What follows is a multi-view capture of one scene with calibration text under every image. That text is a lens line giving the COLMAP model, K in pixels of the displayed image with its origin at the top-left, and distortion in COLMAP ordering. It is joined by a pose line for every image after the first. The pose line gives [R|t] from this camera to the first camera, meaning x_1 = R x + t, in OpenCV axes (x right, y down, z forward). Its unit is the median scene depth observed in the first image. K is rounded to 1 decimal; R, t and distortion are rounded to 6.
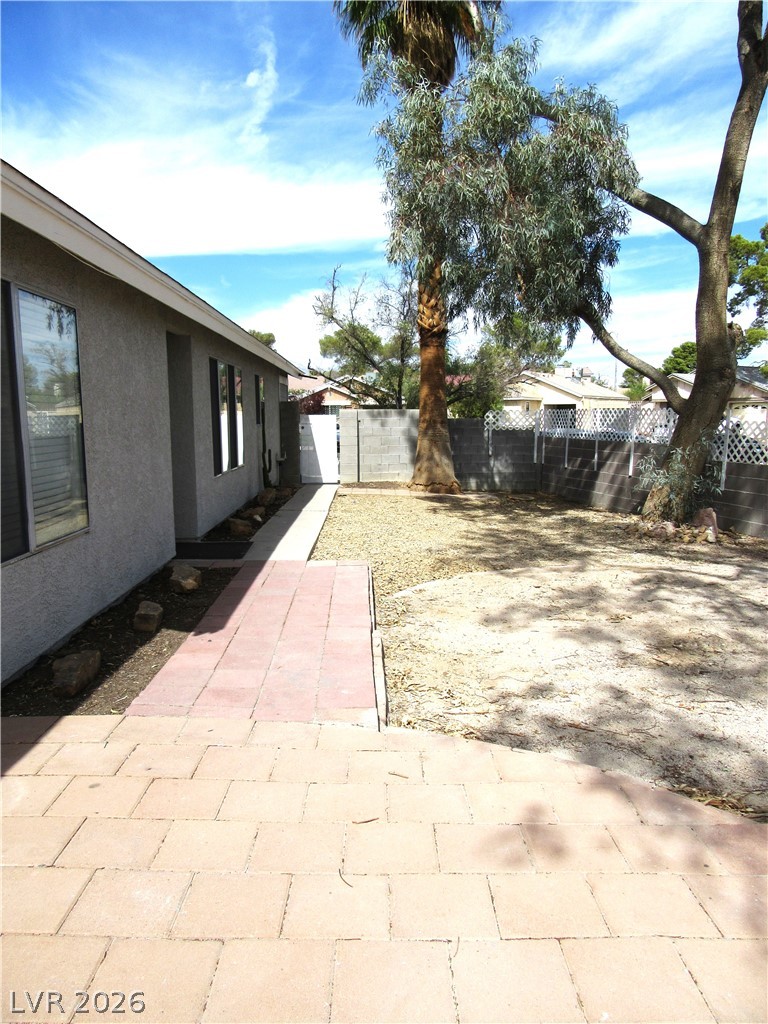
lens RADIAL K [[762.1, 0, 384.0], [0, 762.1, 512.0], [0, 0, 1]] dist [0.001150, 0.002226]
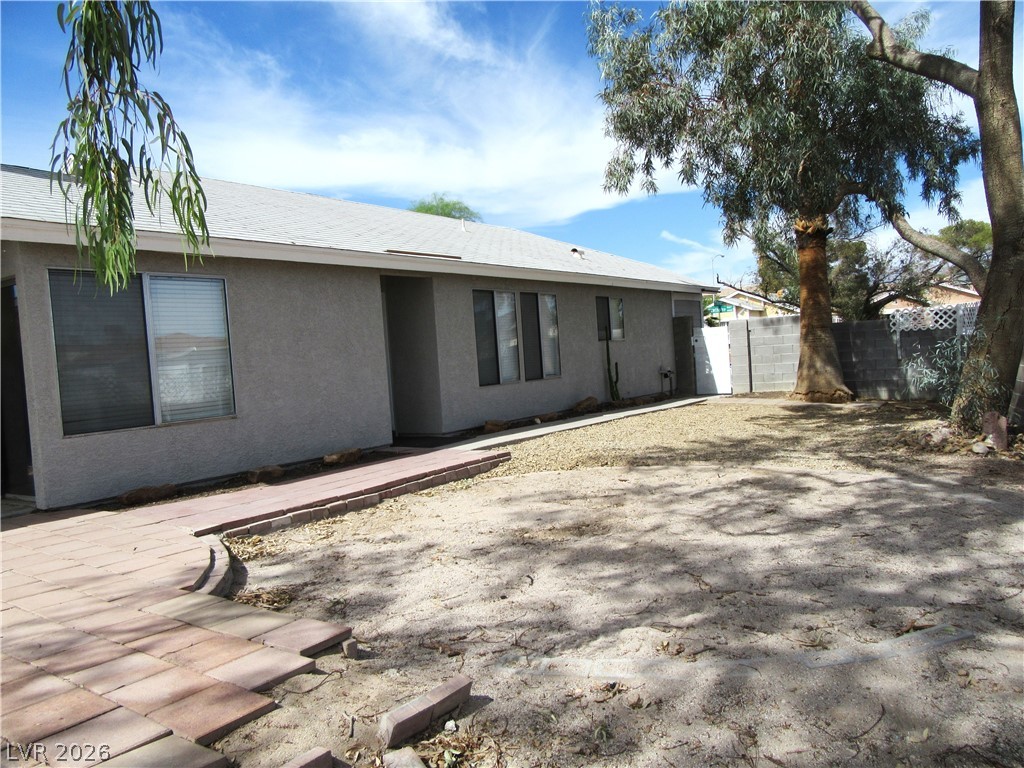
lens RADIAL K [[762.1, 0, 512.0], [0, 762.1, 384.0], [0, 0, 1]] dist [0.001150, 0.002226]
pose [[0.789671, -0.021253, -0.613162, 0.347203], [-0.018099, 0.998158, -0.057906, 0.013405], [0.613263, 0.056825, 0.787832, 0.032913]]
